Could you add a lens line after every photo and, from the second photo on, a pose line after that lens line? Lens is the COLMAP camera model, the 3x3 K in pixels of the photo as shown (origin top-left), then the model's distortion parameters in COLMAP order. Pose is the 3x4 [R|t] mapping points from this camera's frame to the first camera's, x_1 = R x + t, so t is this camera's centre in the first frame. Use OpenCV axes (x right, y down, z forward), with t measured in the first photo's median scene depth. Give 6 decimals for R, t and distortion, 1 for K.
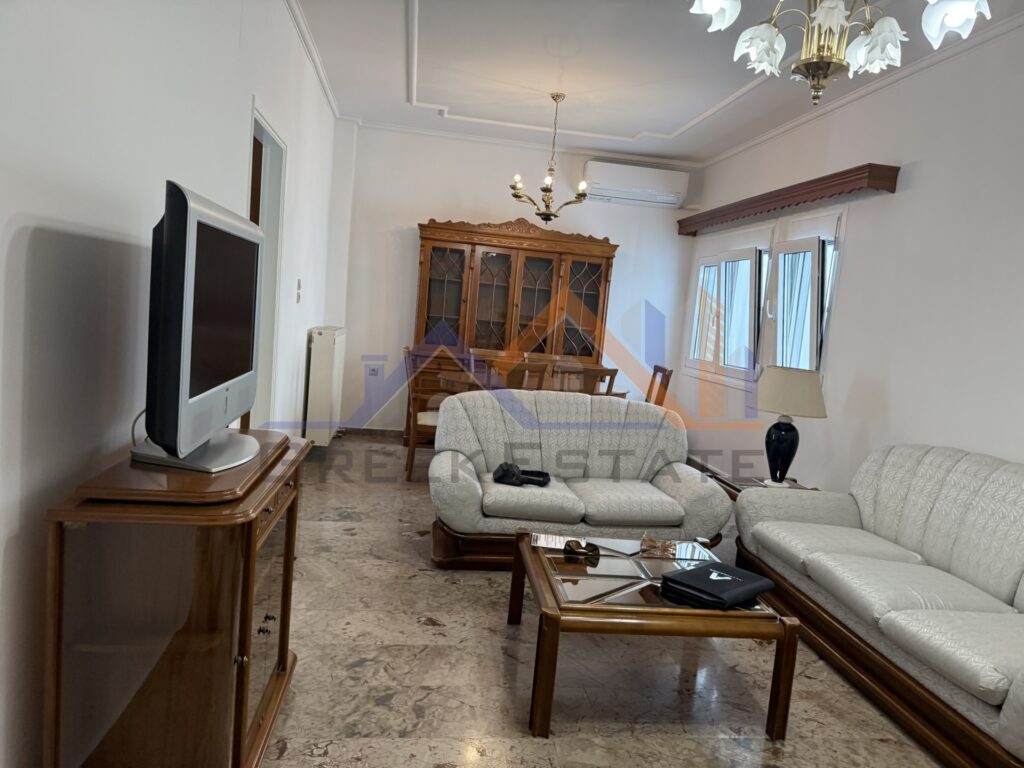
lens RADIAL K [[729.8, 0, 519.3], [0, 729.8, 383.8], [0, 0, 1]] dist [0.079083, -0.067436]
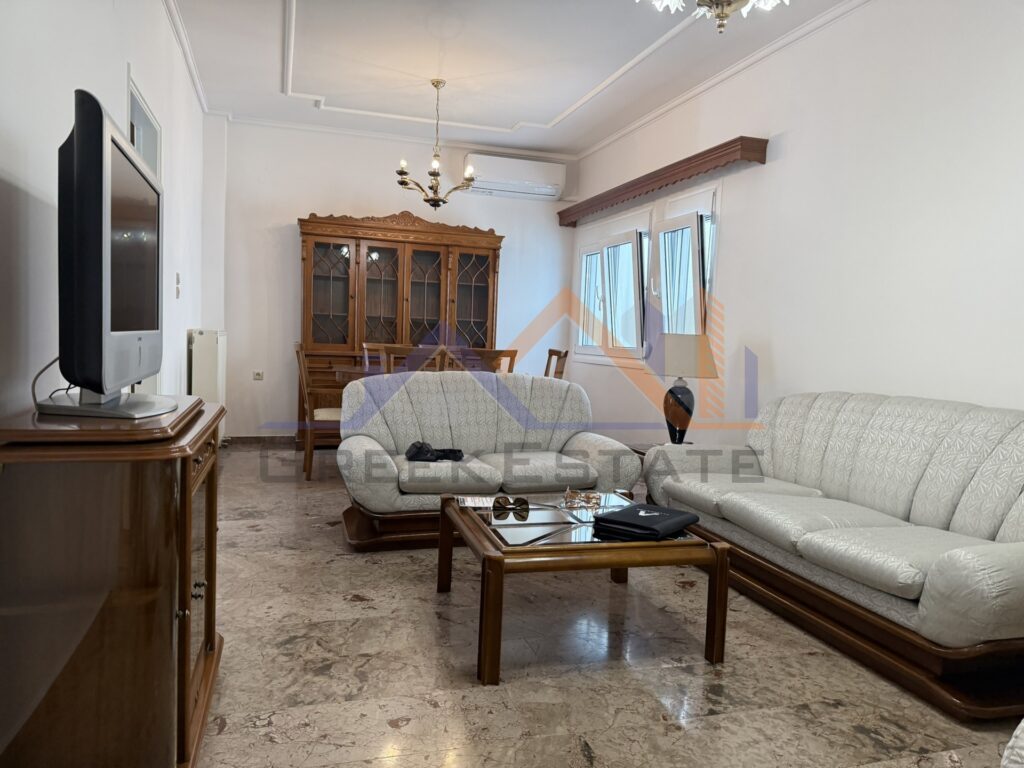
lens RADIAL K [[729.9, 0, 496.5], [0, 729.9, 382.4], [0, 0, 1]] dist [0.127482, -0.166643]
pose [[0.988637, -0.061512, 0.137160, -0.052620], [0.065208, 0.997615, -0.022611, 0.070381], [-0.135442, 0.031298, 0.990291, 0.007817]]
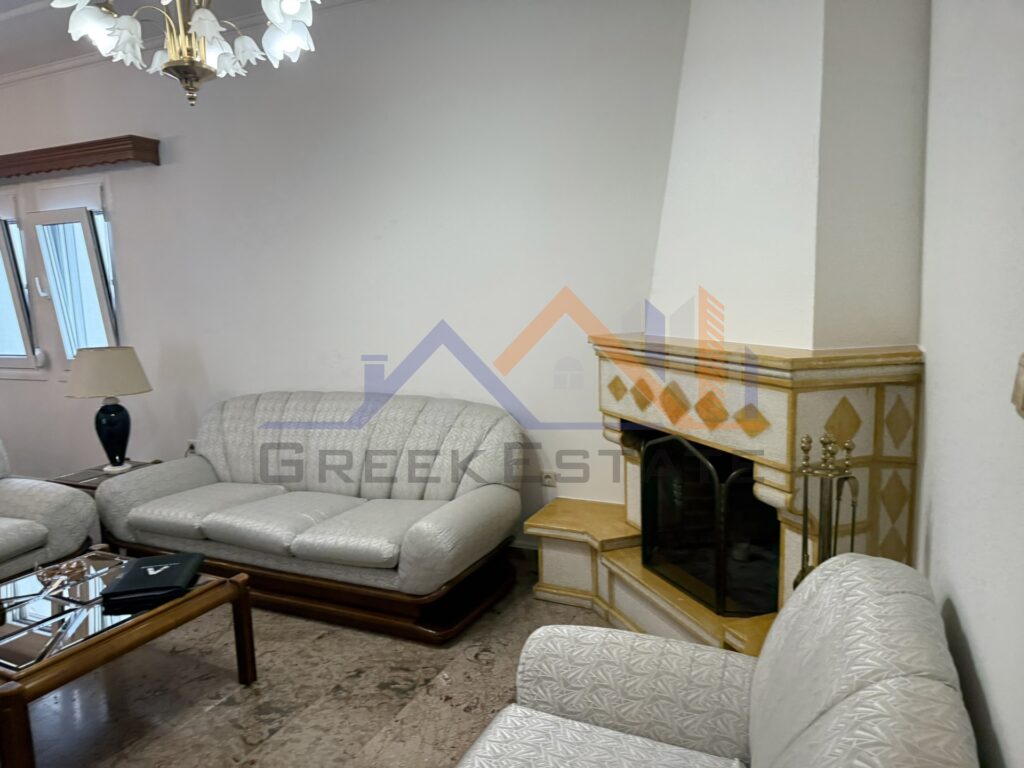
lens RADIAL K [[737.0, 0, 501.1], [0, 737.0, 387.6], [0, 0, 1]] dist [0.094298, -0.153364]
pose [[0.555671, -0.217804, 0.802366, -0.179725], [0.165558, 0.974735, 0.149939, -0.040903], [-0.814752, 0.049521, 0.577691, 0.025296]]
